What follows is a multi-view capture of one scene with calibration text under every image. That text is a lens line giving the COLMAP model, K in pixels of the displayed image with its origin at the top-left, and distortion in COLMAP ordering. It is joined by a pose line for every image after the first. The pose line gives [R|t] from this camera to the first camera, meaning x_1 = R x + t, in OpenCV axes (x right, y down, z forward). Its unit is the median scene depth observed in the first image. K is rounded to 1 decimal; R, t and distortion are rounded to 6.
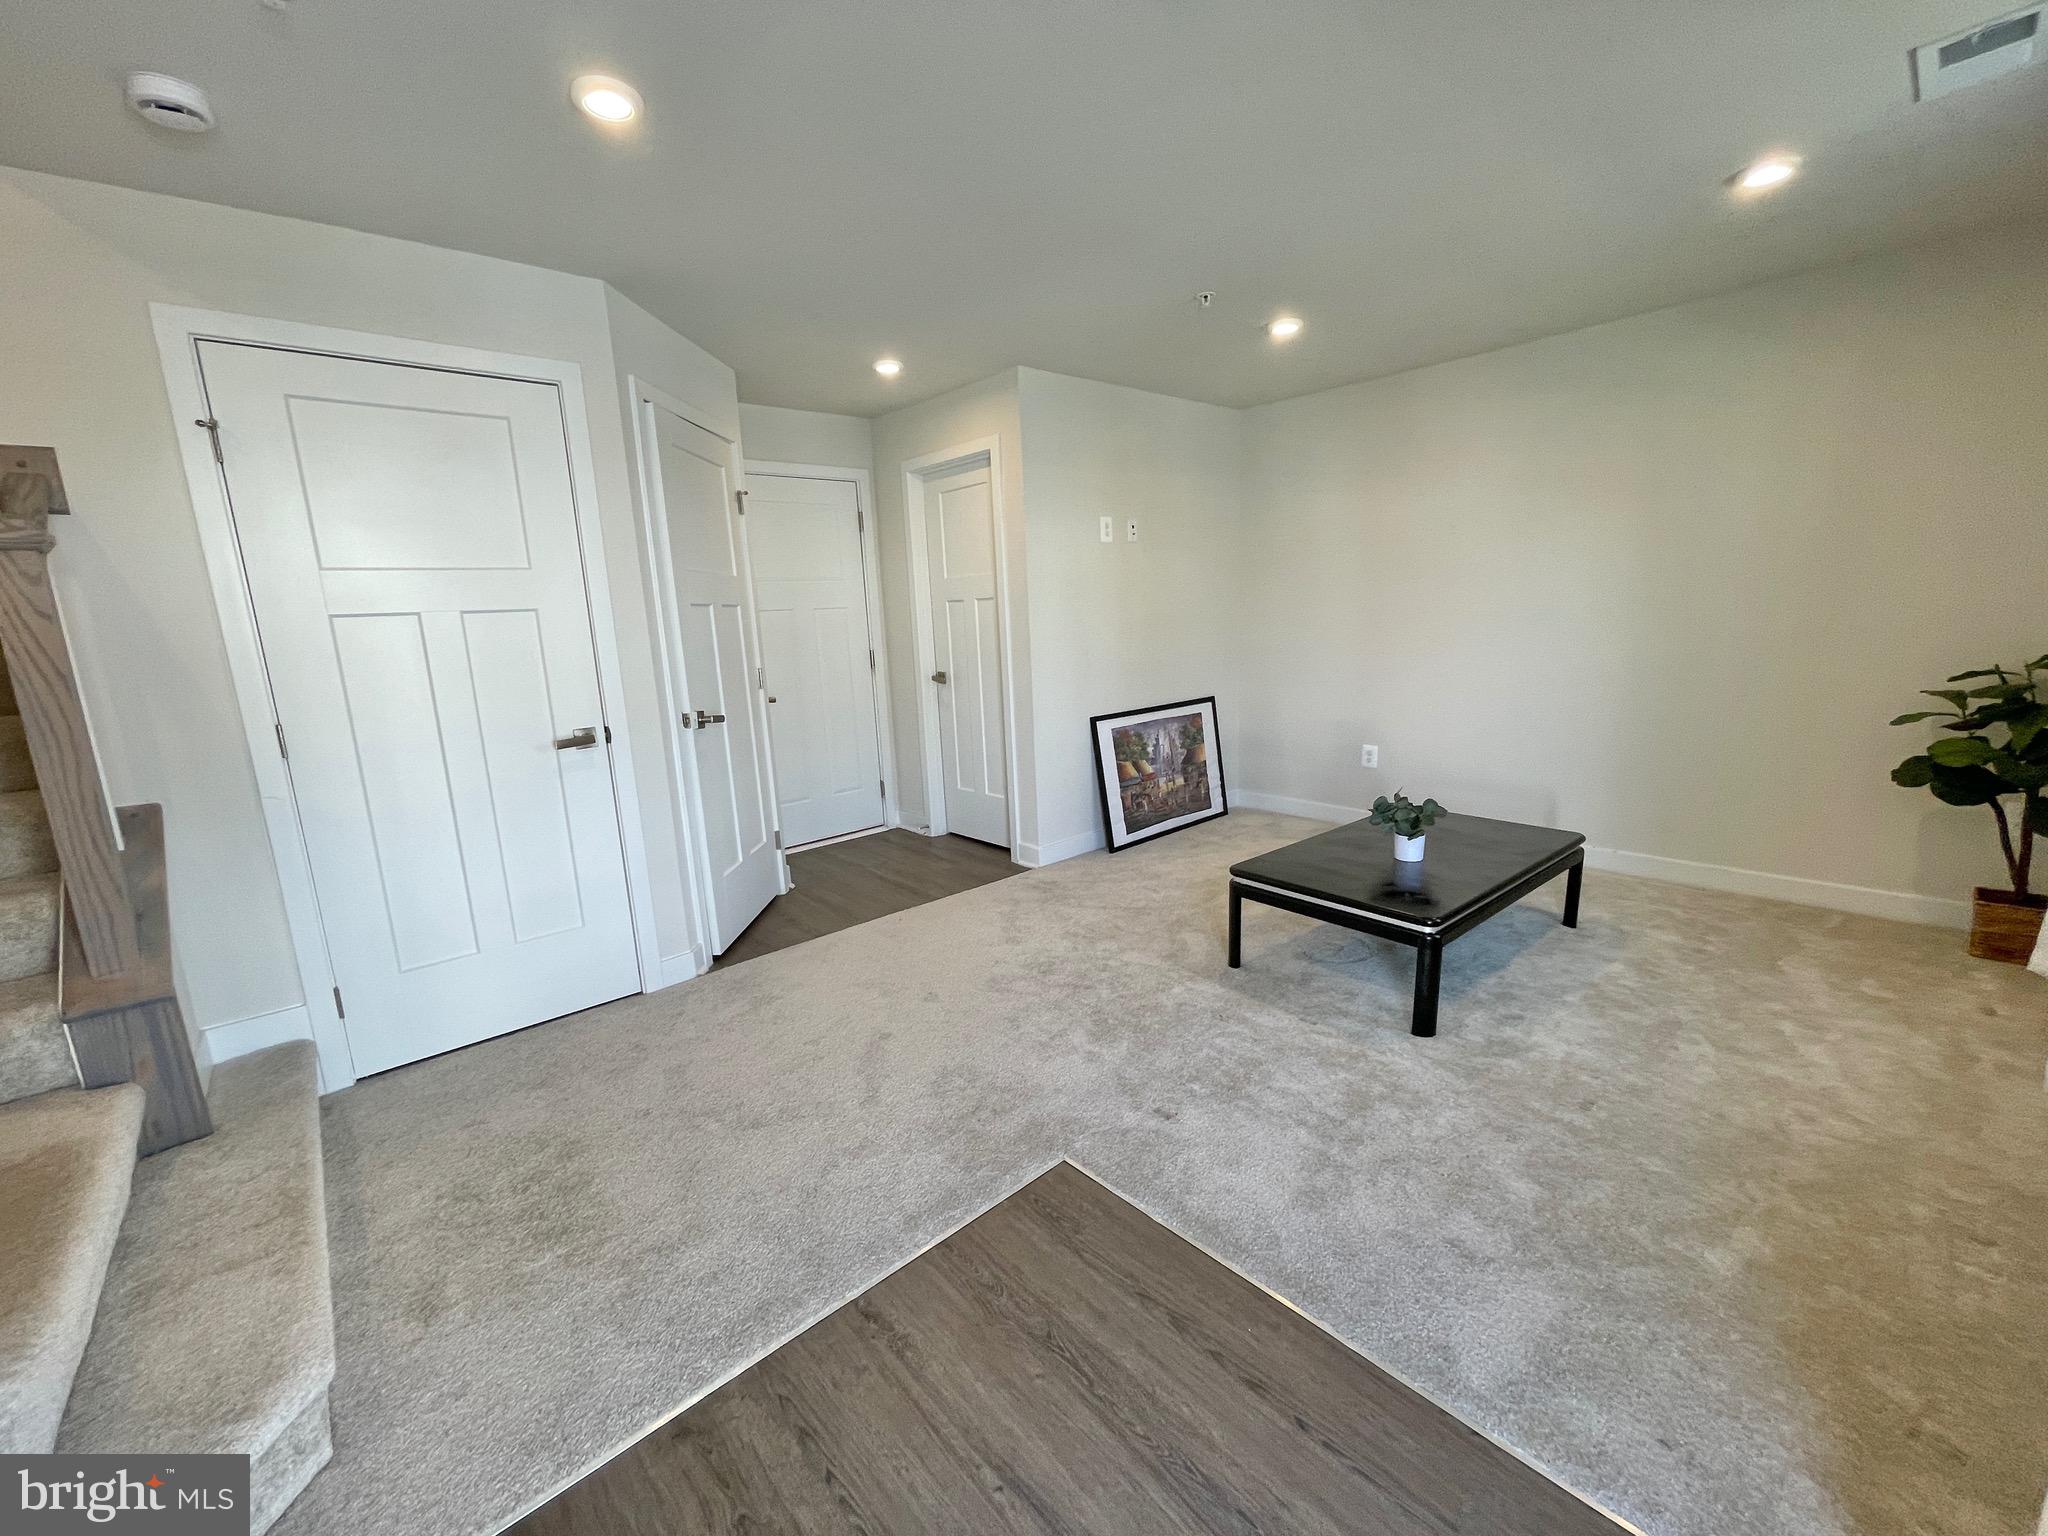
lens RADIAL K [[827.5, 0, 1027.9], [0, 827.5, 770.9], [0, 0, 1]] dist [-0.003190, 0.001025]
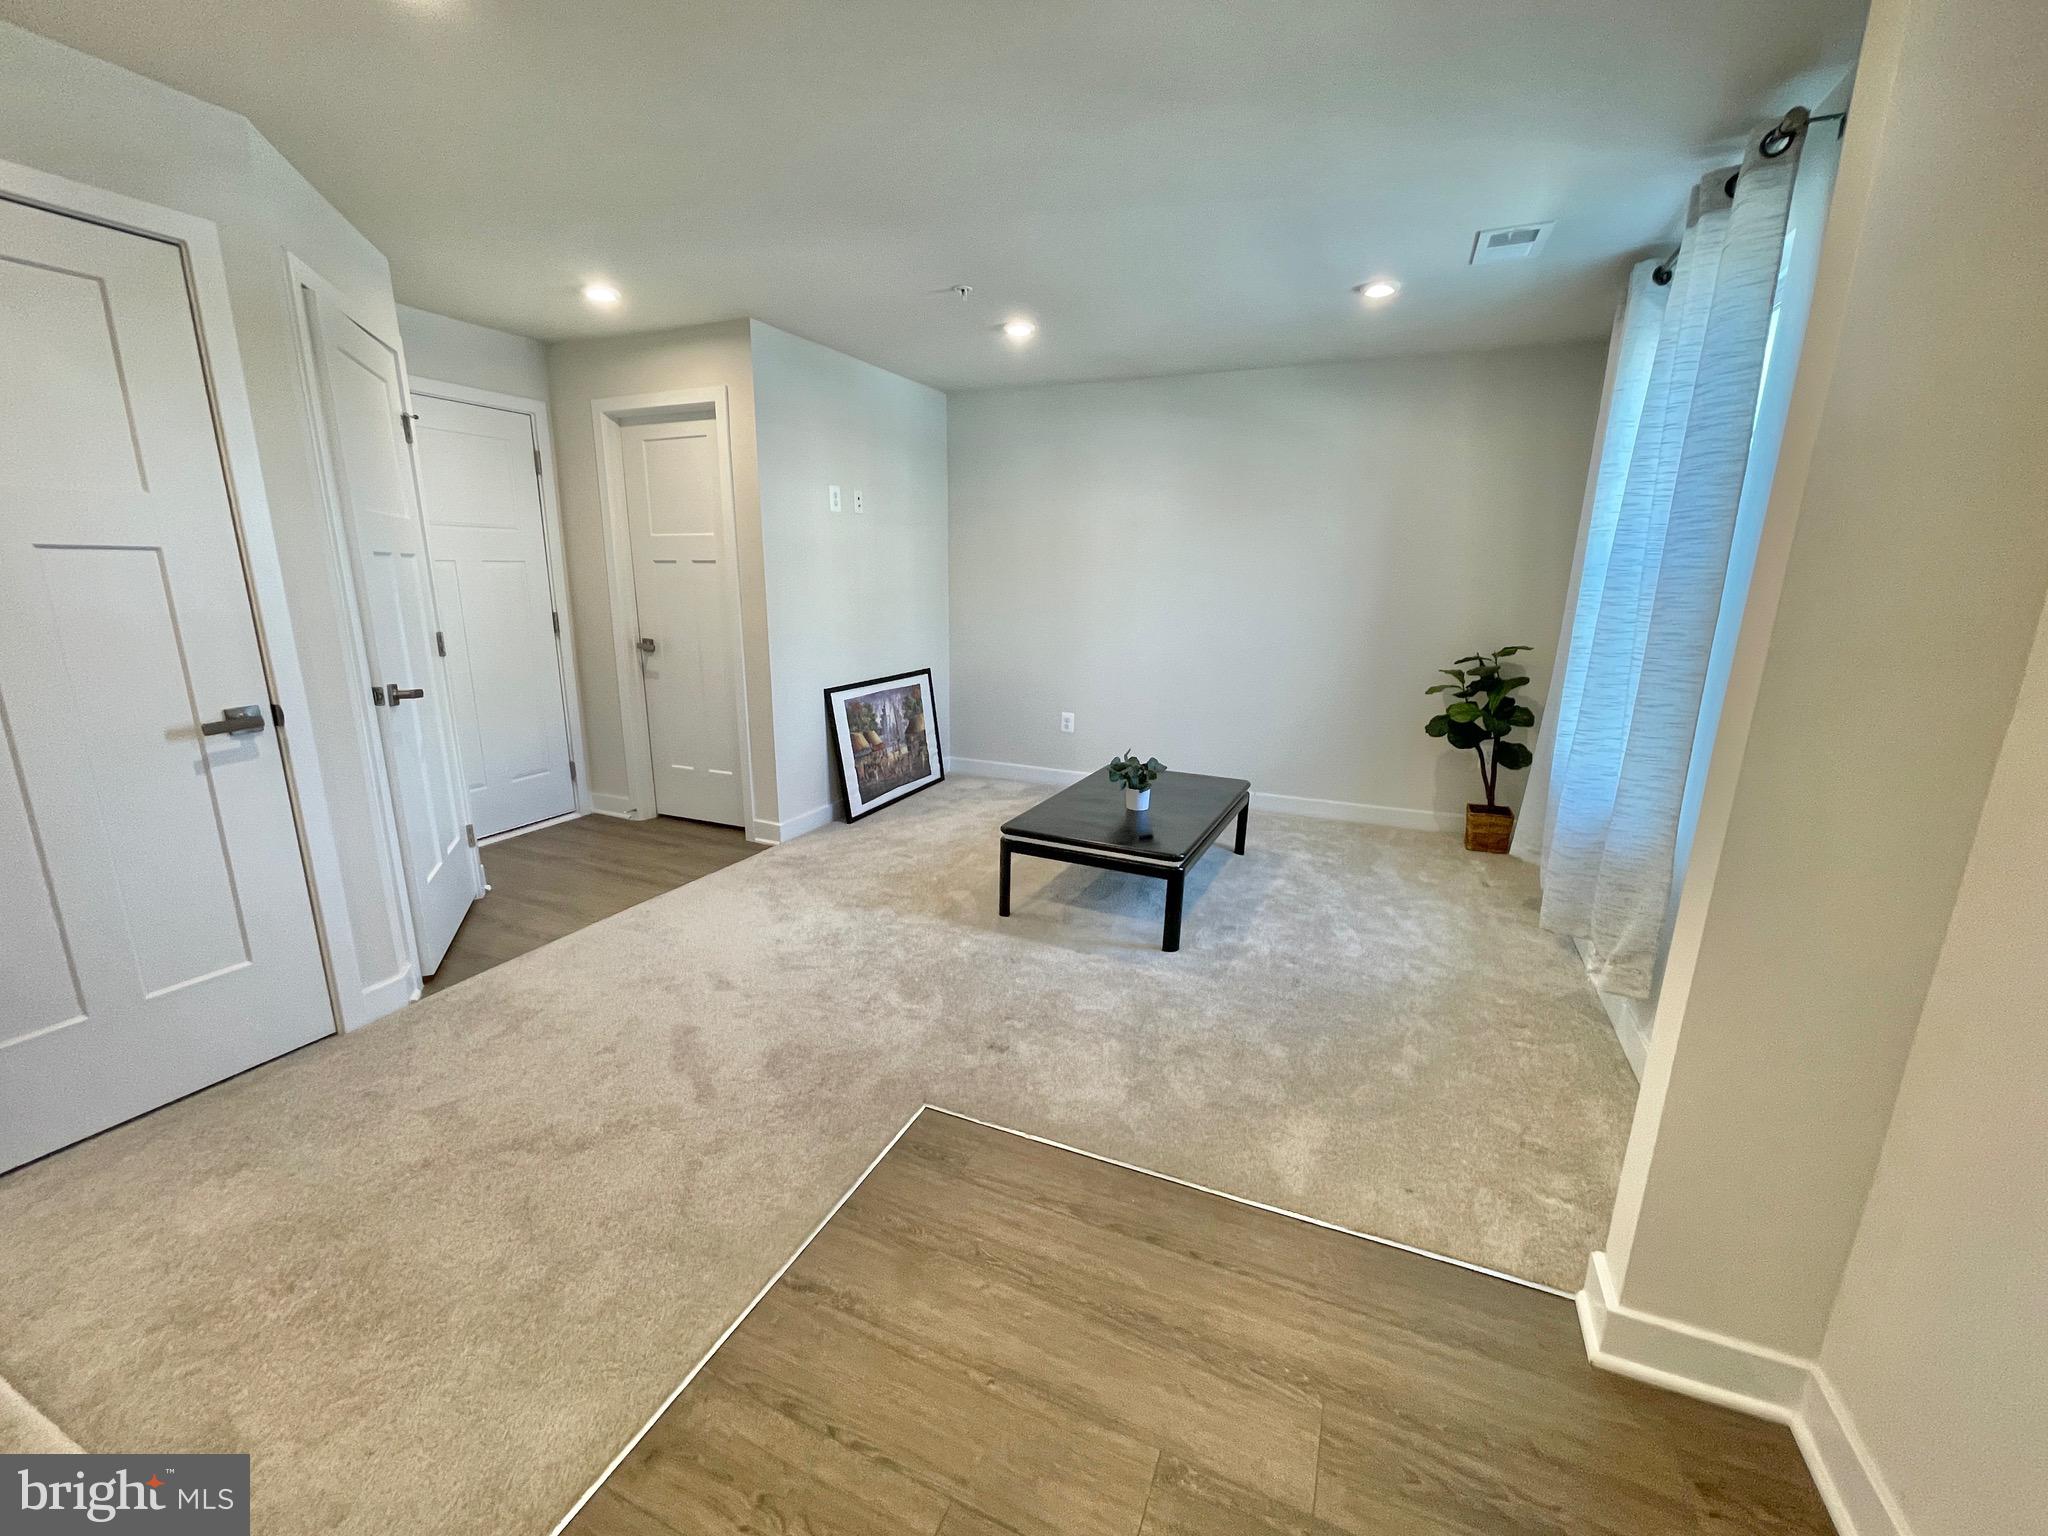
lens RADIAL K [[827.5, 0, 1024.5], [0, 827.5, 771.5], [0, 0, 1]] dist [-0.003190, 0.001025]
pose [[0.906701, -0.044413, 0.419428, -0.202552], [0.027976, 0.998583, 0.045263, -0.006661], [-0.420844, -0.029306, 0.906659, -0.008540]]
